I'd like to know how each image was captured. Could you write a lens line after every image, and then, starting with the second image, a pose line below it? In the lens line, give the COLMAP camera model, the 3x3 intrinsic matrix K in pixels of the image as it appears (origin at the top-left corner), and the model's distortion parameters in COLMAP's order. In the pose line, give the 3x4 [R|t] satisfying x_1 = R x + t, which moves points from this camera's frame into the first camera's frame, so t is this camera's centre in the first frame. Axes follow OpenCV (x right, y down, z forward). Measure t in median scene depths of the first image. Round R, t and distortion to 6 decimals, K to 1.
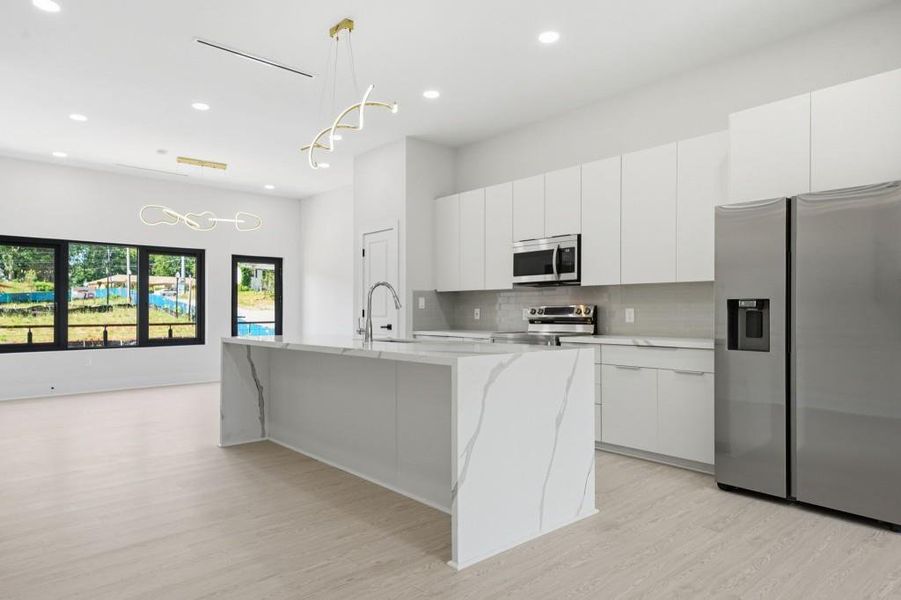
lens RADIAL K [[554.7, 0, 431.5], [0, 554.7, 309.9], [0, 0, 1]] dist [0.002310, 0.000416]
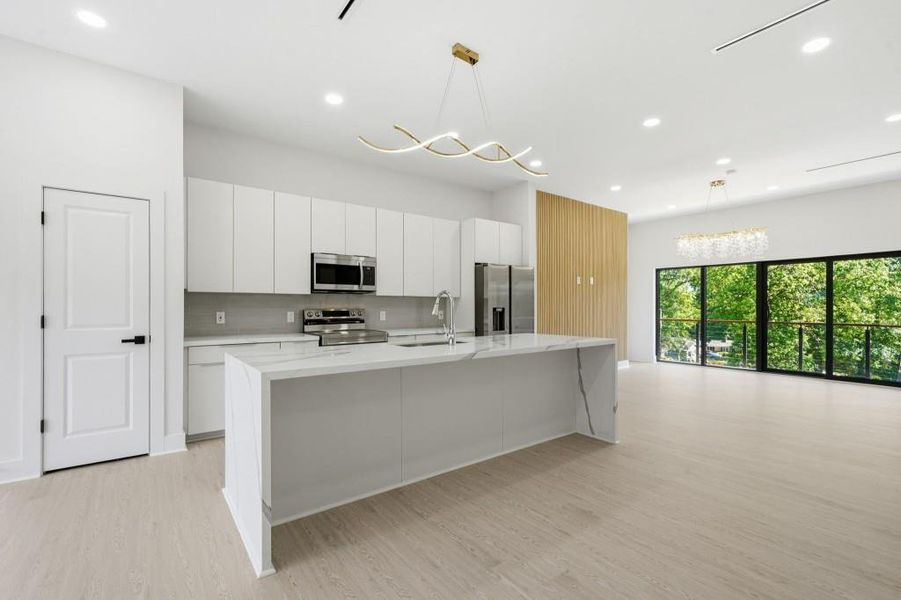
lens RADIAL K [[400.5, 0, 447.8], [0, 400.5, 308.7], [0, 0, 1]] dist [-0.000120, 0.000120]
pose [[0.060182, -0.003228, 0.998182, -0.686521], [-0.001445, 0.999993, 0.003321, -0.012973], [-0.998186, -0.001643, 0.060177, 0.727077]]
